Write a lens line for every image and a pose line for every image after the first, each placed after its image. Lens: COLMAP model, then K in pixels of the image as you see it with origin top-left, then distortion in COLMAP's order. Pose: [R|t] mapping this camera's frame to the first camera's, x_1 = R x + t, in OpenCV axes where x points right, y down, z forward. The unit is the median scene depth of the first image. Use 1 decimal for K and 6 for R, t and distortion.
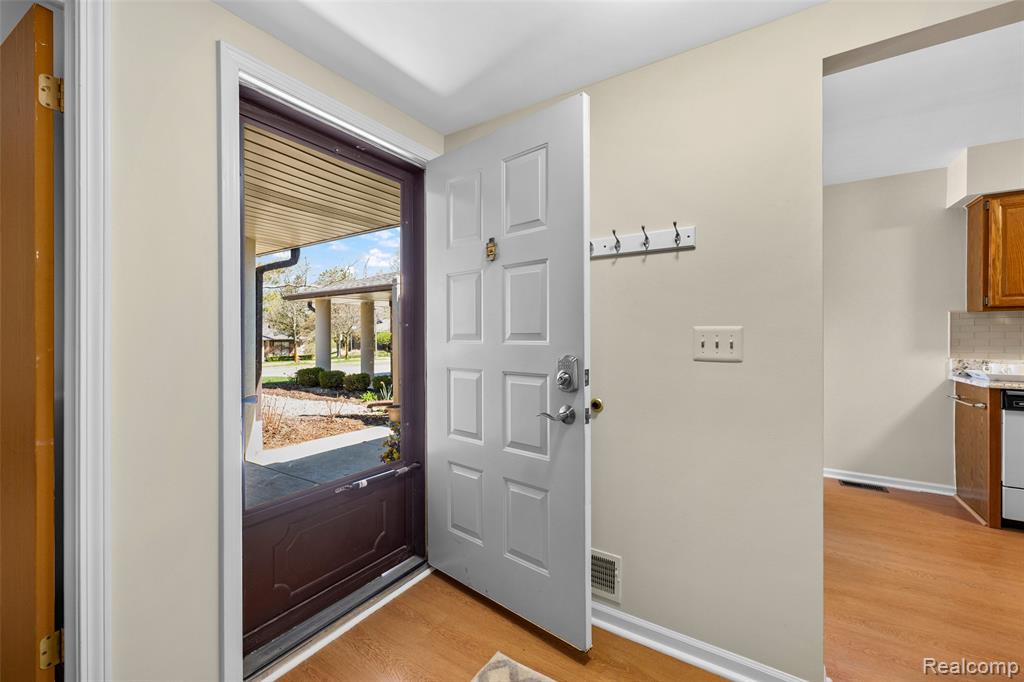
lens RADIAL K [[415.5, 0, 512.4], [0, 415.5, 336.9], [0, 0, 1]] dist [0.001034, 0.000102]
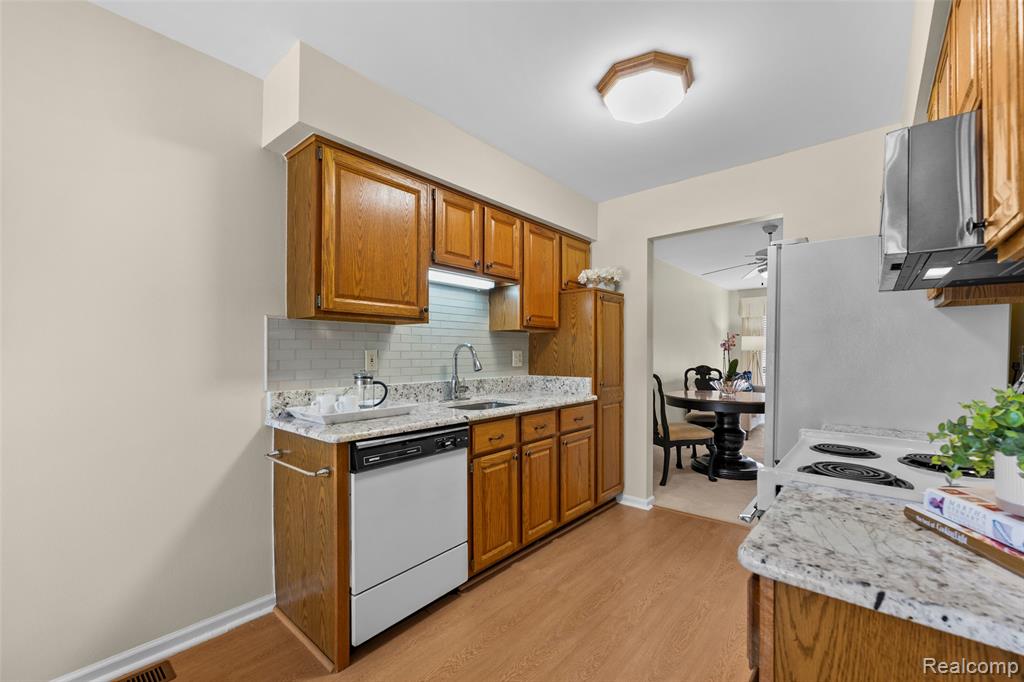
lens RADIAL K [[421.4, 0, 517.2], [0, 421.4, 354.4], [0, 0, 1]] dist [-0.001437, -0.000005]
pose [[0.122636, -0.002412, 0.992449, 0.526507], [0.000540, 0.999997, 0.002364, -0.005492], [-0.992452, 0.000246, 0.122637, 0.613256]]
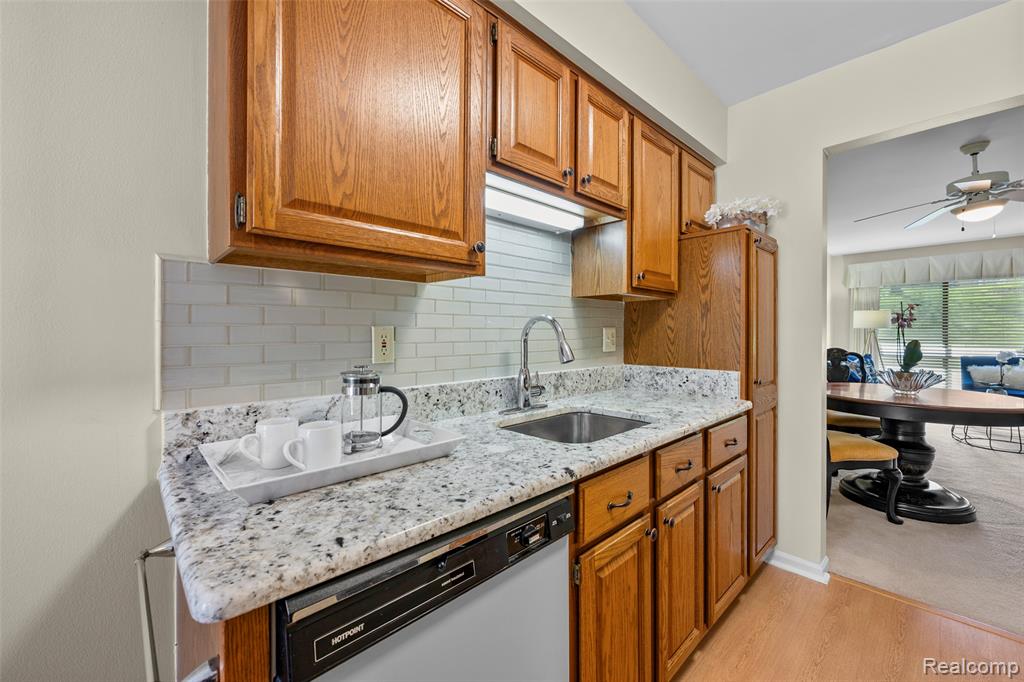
lens RADIAL K [[408.7, 0, 511.0], [0, 408.7, 333.1], [0, 0, 1]] dist [-0.001121, 0.000088]
pose [[0.229920, -0.003495, 0.973203, 0.913573], [0.000433, 0.999994, 0.003489, -0.006149], [-0.973210, -0.000381, 0.229920, 0.761300]]
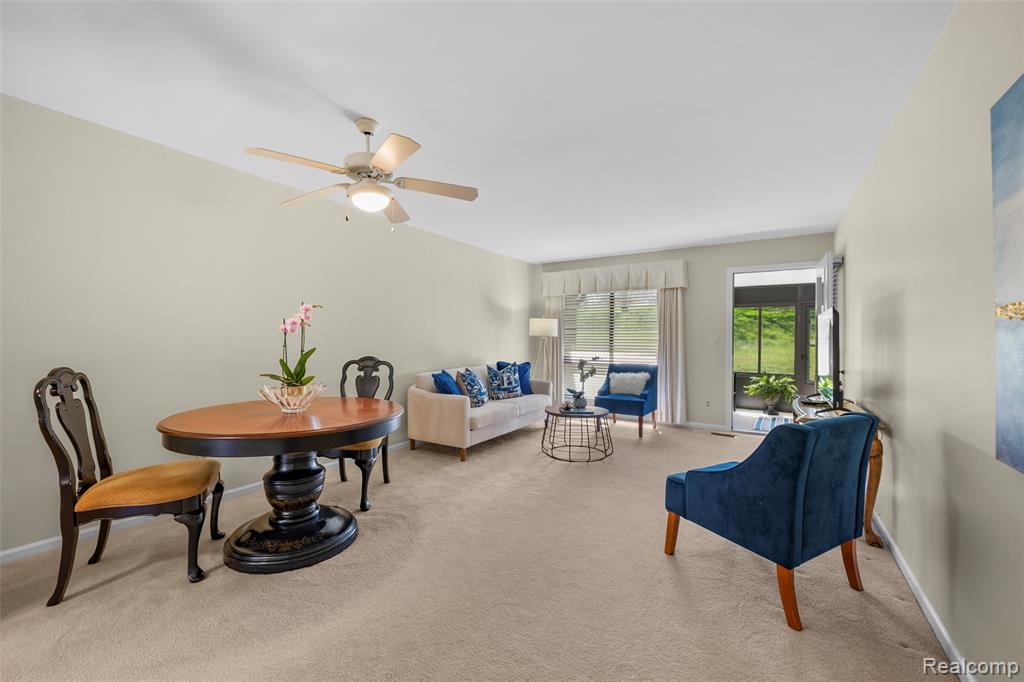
lens RADIAL K [[407.4, 0, 510.6], [0, 407.4, 336.8], [0, 0, 1]] dist [-0.000246, 0.000209]
pose [[0.000511, 0.006309, 0.999980, 1.278645], [-0.007143, 0.999955, -0.006305, -0.005174], [-0.999974, -0.007140, 0.000556, -0.398346]]
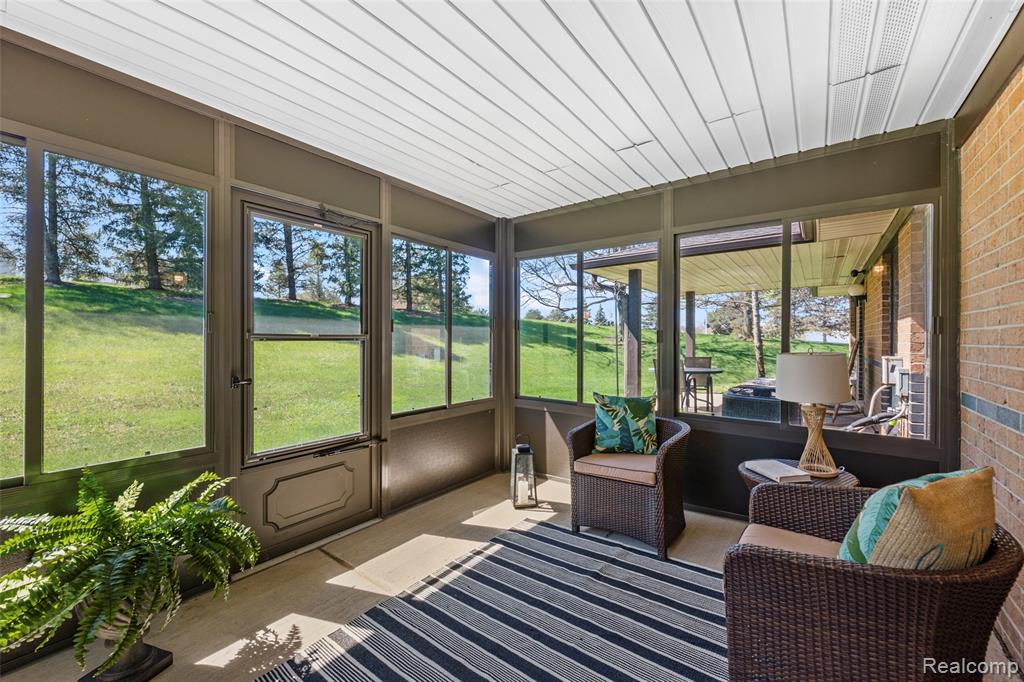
lens RADIAL K [[407.4, 0, 510.6], [0, 407.4, 336.8], [0, 0, 1]] dist [-0.000246, 0.000209]
pose [[-0.997498, -0.001510, 0.070675, 3.090936], [-0.001520, 0.999999, -0.000080, 0.018064], [-0.070675, -0.000187, -0.997499, -1.427520]]
